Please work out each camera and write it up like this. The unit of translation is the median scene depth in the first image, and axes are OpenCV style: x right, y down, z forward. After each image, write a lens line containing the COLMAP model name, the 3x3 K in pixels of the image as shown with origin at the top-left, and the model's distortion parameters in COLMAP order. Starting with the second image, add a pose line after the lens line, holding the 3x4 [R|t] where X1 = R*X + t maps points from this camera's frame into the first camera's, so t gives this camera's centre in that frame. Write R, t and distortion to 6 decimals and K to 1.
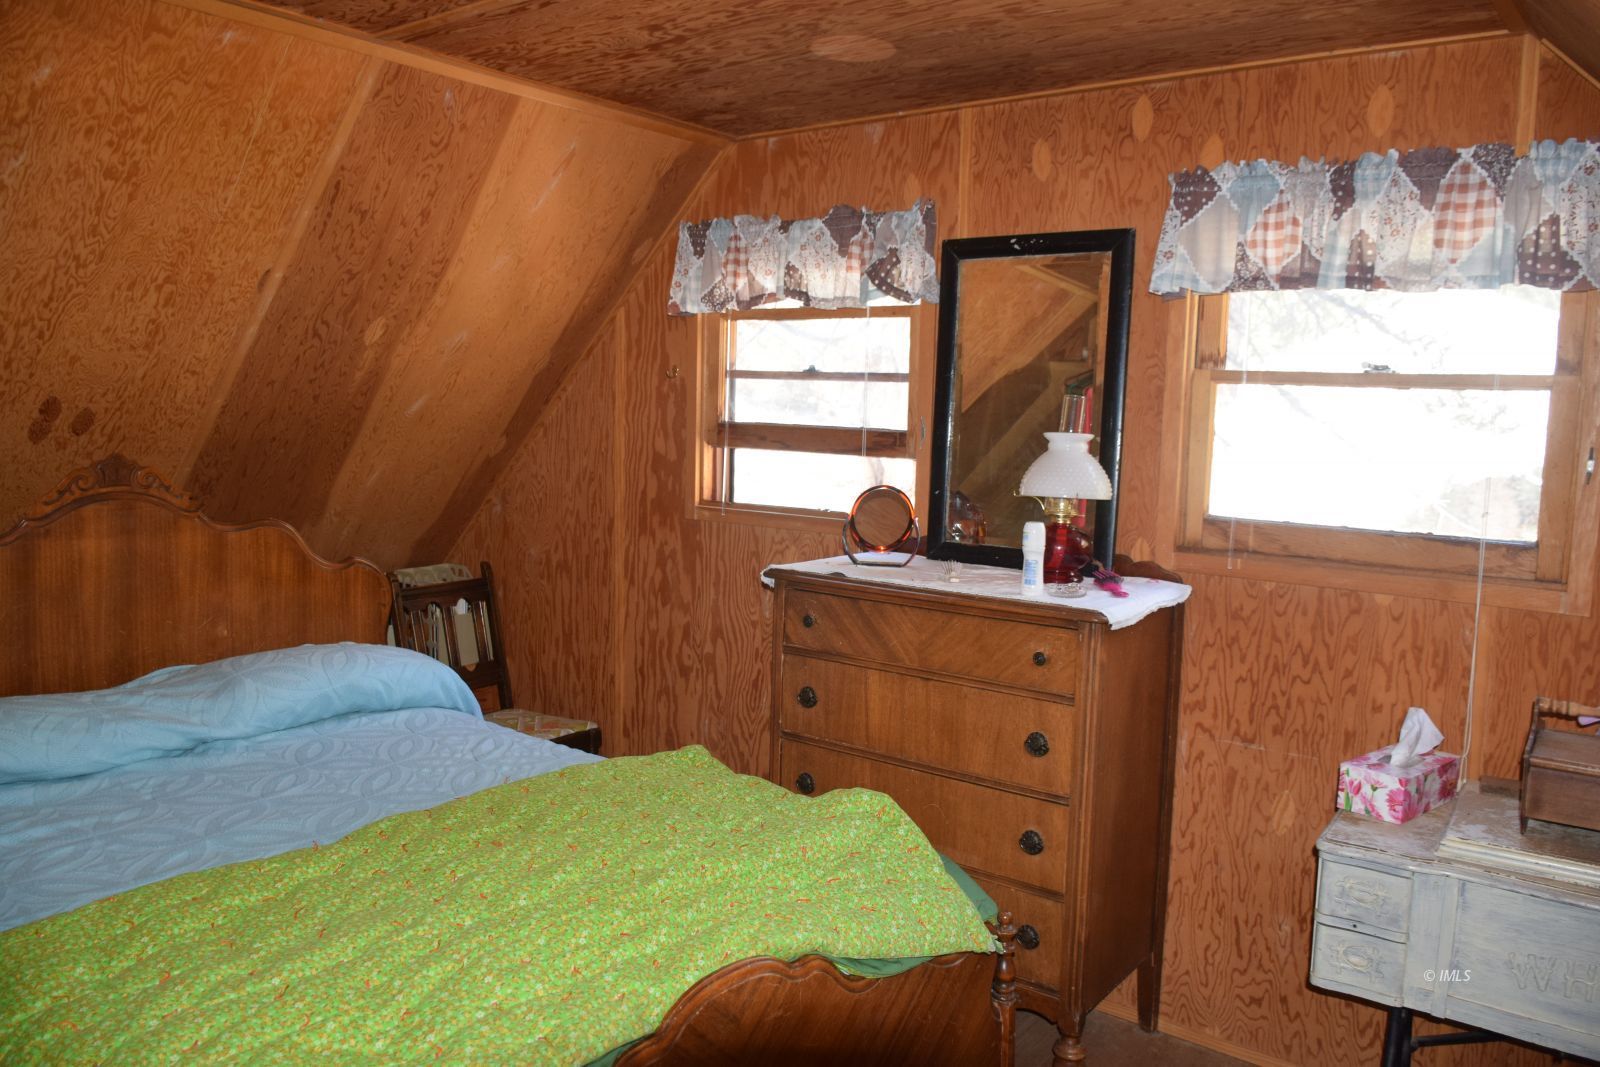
lens RADIAL K [[1224.9, 0, 800.0], [0, 1224.9, 533.5], [0, 0, 1]] dist [-0.033846, 0.006303]
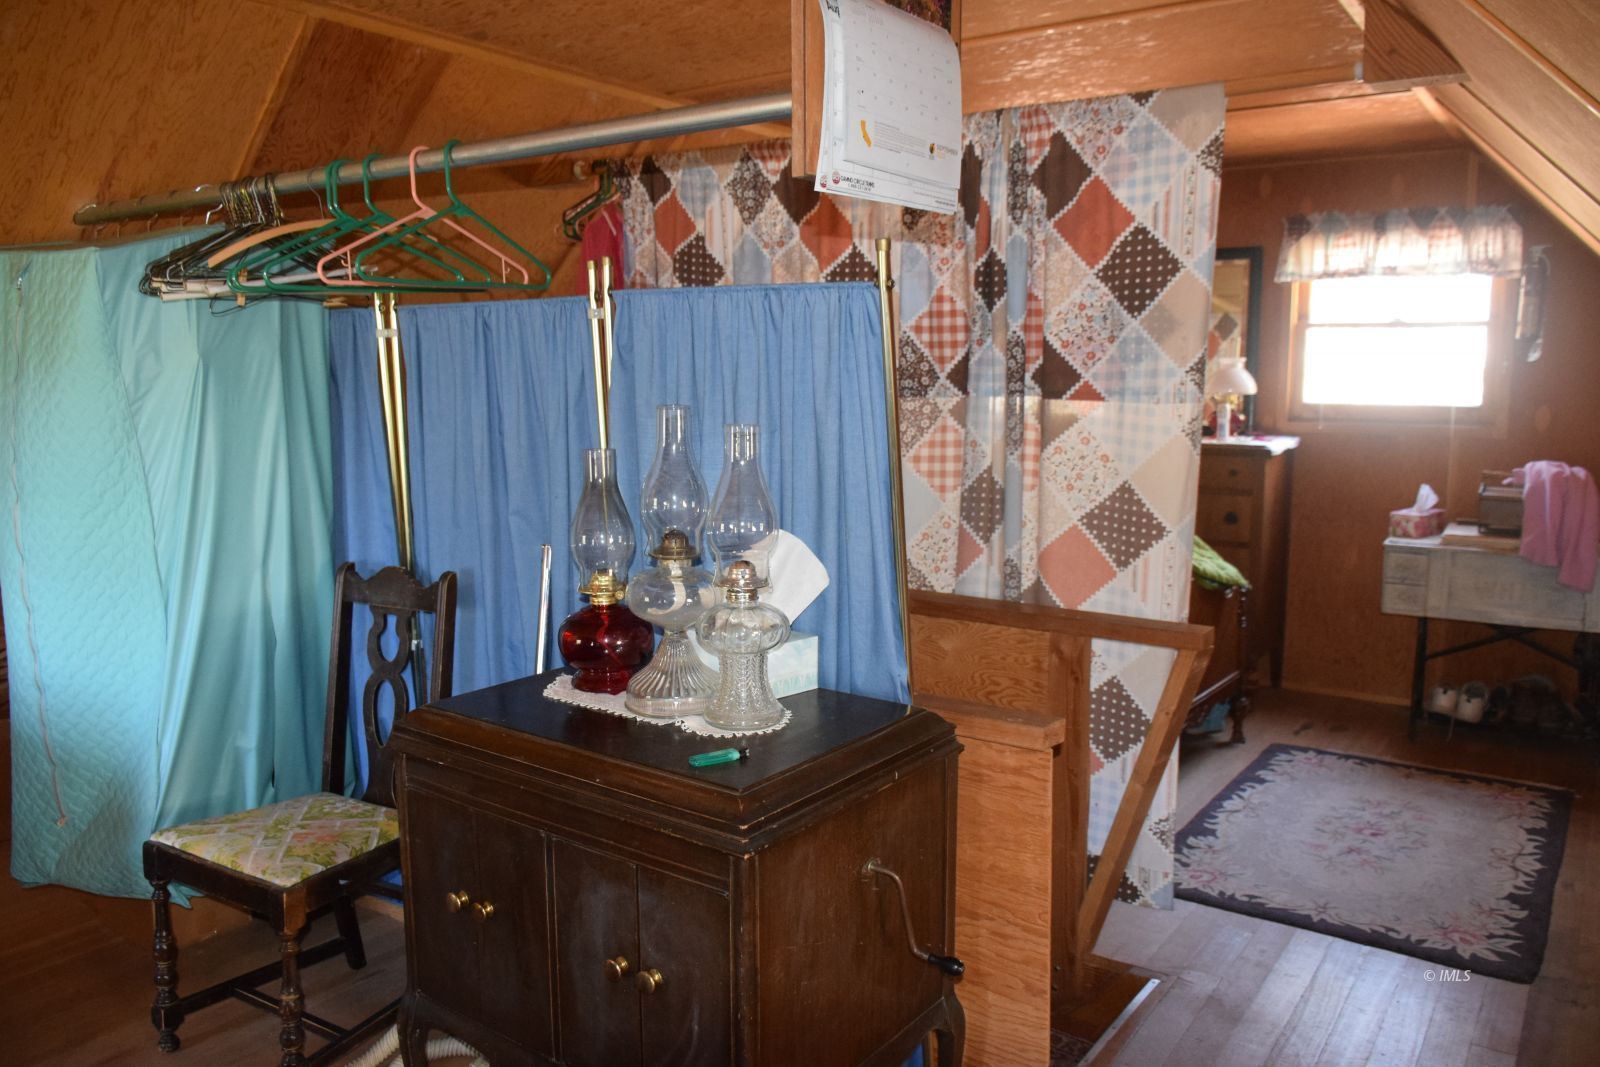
lens RADIAL K [[1224.9, 0, 800.0], [0, 1224.9, 533.5], [0, 0, 1]] dist [-0.033846, 0.006303]
pose [[0.999011, -0.035019, 0.027392, -0.542455], [0.034116, 0.998880, 0.032784, 0.108963], [-0.028510, -0.031817, 0.999087, -0.917663]]
